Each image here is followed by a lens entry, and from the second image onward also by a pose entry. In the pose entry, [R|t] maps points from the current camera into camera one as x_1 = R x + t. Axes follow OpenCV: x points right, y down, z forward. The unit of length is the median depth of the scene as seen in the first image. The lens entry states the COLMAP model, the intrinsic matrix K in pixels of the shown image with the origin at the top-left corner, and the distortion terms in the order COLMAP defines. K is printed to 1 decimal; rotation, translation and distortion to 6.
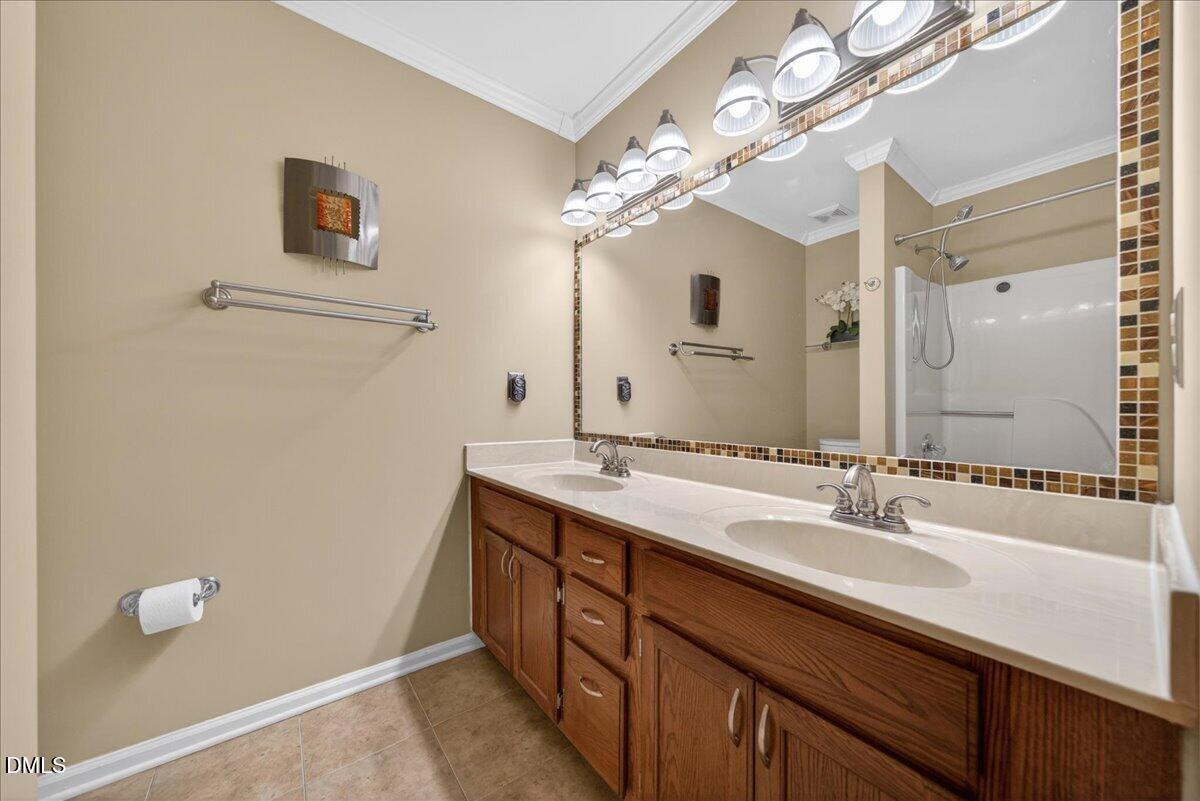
lens RADIAL K [[424.4, 0, 598.4], [0, 424.4, 403.5], [0, 0, 1]] dist [-0.000836, -0.000141]
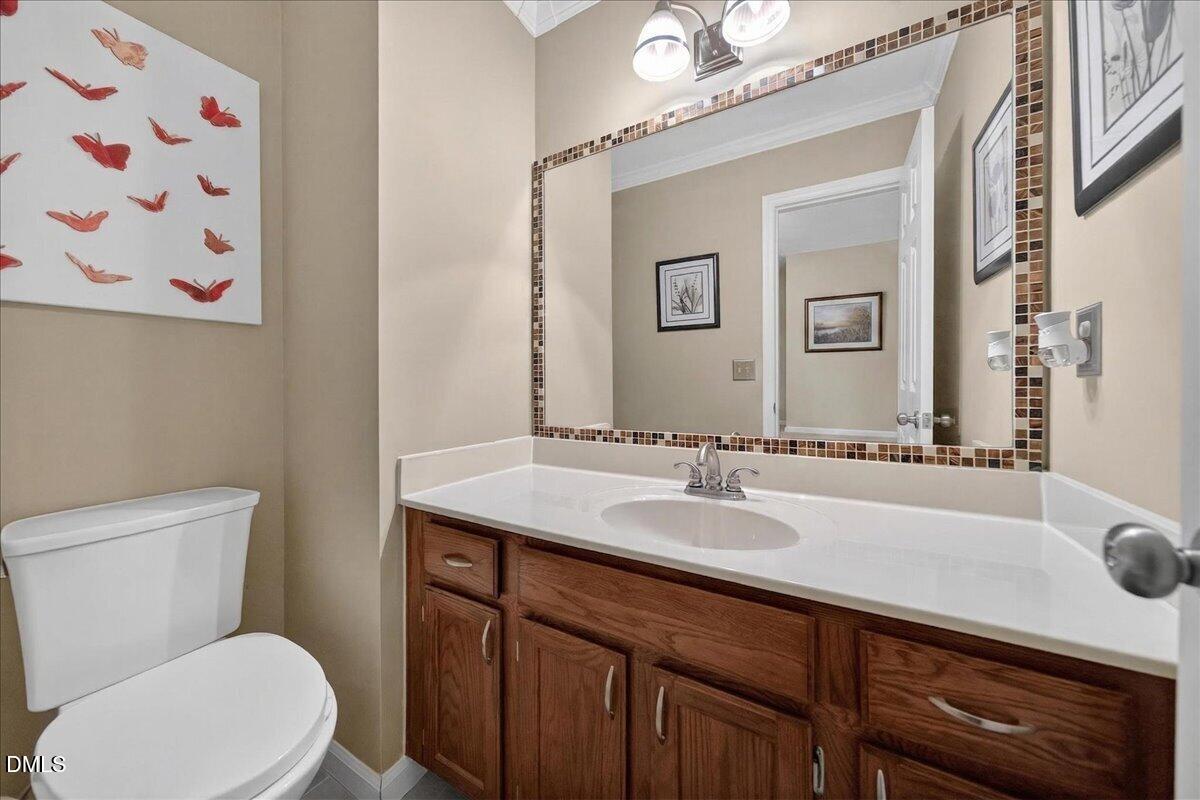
lens RADIAL K [[413.8, 0, 596.3], [0, 413.8, 397.3], [0, 0, 1]] dist [-0.000957, -0.000047]
pose [[0.929654, -0.007116, 0.368366, -0.110825], [0.000196, 0.999823, 0.018822, 0.001520], [-0.368435, -0.017425, 0.929490, 0.150011]]
